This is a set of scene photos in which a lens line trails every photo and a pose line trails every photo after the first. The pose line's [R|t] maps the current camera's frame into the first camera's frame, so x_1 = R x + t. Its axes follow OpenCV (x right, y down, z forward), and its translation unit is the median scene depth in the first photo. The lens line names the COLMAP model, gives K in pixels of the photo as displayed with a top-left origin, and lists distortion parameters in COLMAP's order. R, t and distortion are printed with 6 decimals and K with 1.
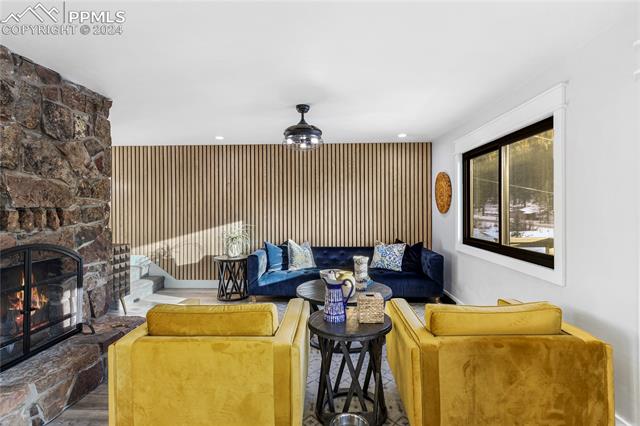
lens RADIAL K [[316.4, 0, 318.9], [0, 316.4, 209.4], [0, 0, 1]] dist [-0.004544, 0.000061]
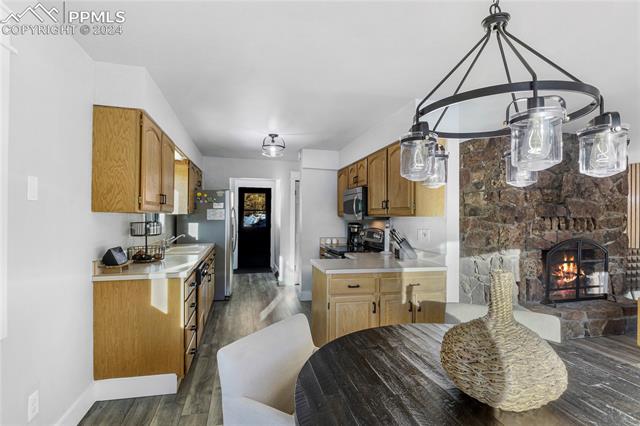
lens RADIAL K [[316.4, 0, 317.1], [0, 316.4, 214.5], [0, 0, 1]] dist [-0.004544, 0.000061]
pose [[0.260661, 0.003941, -0.965422, 0.355535], [-0.017390, 0.999849, -0.000614, 0.001809], [0.965274, 0.016948, 0.260690, -0.761386]]
